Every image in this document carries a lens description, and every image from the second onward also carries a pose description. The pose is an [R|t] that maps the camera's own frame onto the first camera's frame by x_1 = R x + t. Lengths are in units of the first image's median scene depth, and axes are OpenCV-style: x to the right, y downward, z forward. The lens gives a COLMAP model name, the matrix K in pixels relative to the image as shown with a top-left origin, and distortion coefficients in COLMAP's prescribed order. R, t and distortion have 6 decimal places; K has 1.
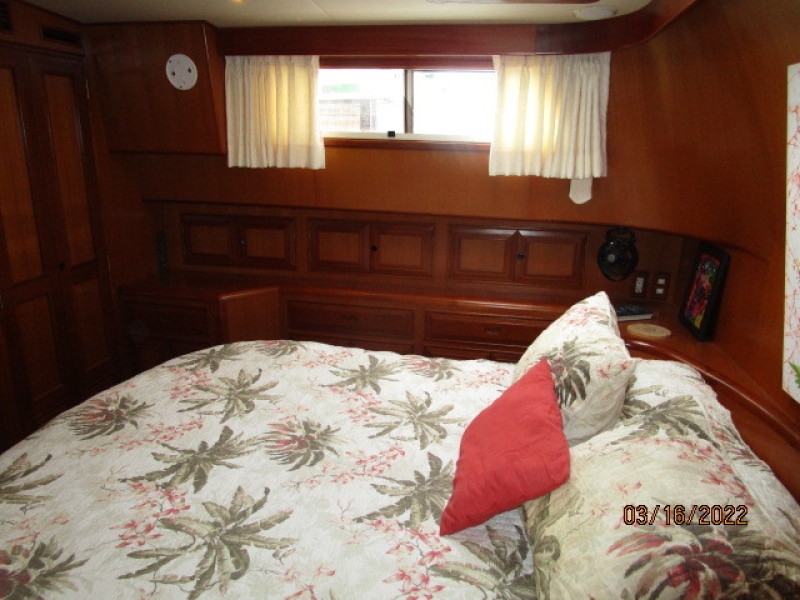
lens RADIAL K [[568.5, 0, 400.0], [0, 568.5, 300.0], [0, 0, 1]] dist [-0.008985, -0.011495]
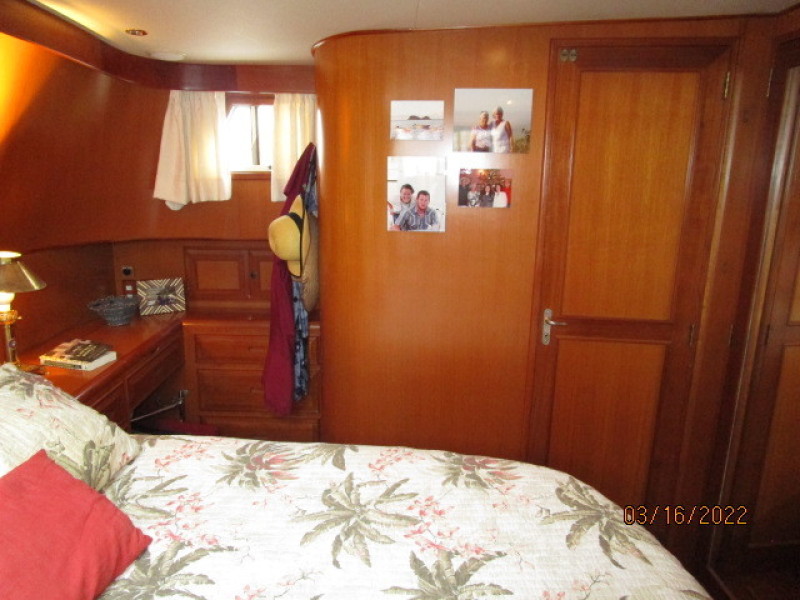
lens RADIAL K [[576.3, 0, 399.2], [0, 576.3, 299.2], [0, 0, 1]] dist [-0.014060, 0.003415]
pose [[-0.996975, 0.030441, -0.071515, -0.316045], [-0.009655, 0.864486, 0.502565, -0.472741], [0.077122, 0.501735, -0.861576, 1.578940]]
